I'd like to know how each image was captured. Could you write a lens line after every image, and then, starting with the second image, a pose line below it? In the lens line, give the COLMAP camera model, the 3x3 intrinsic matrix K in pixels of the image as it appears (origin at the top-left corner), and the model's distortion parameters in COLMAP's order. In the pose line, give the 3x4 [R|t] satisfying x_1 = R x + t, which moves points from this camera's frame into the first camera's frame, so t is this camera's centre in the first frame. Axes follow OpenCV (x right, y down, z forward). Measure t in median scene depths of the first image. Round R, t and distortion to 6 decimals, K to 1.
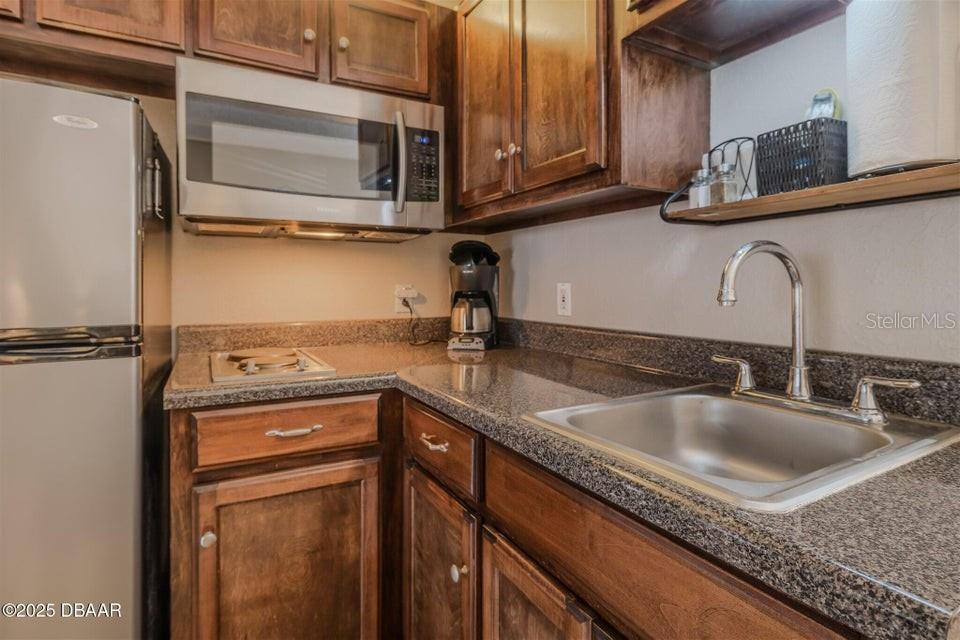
lens RADIAL K [[486.8, 0, 463.5], [0, 486.8, 292.3], [0, 0, 1]] dist [0.003808, 0.000093]
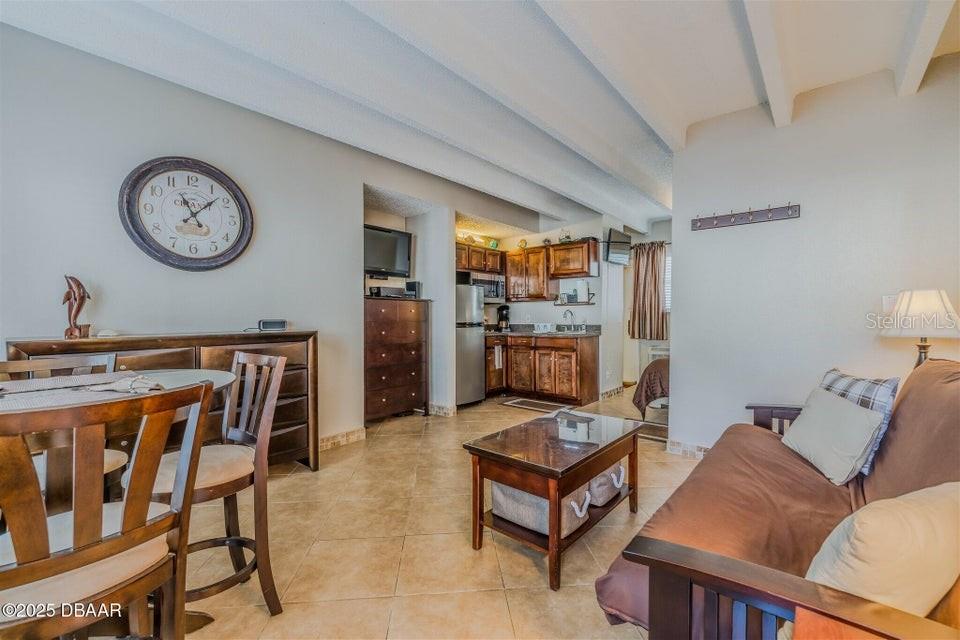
lens RADIAL K [[401.5, 0, 481.1], [0, 401.5, 316.6], [0, 0, 1]] dist [0.008134, -0.000932]
pose [[0.923560, -0.003733, 0.383437, -2.155567], [0.010577, 0.999820, -0.015742, 0.062170], [-0.383309, 0.018594, 0.923433, -3.013742]]
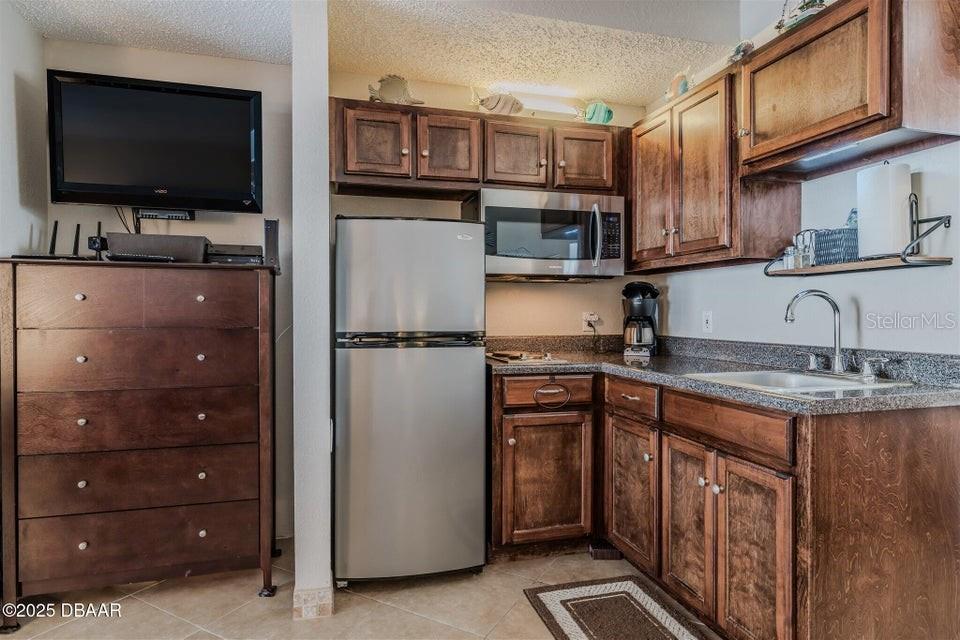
lens RADIAL K [[533.7, 0, 474.4], [0, 533.7, 313.6], [0, 0, 1]] dist [-0.001063, 0.000660]
pose [[0.976170, 0.002386, -0.216993, -0.174482], [-0.004920, 0.999926, -0.011139, 0.013929], [0.216950, 0.011942, 0.976110, -0.967529]]
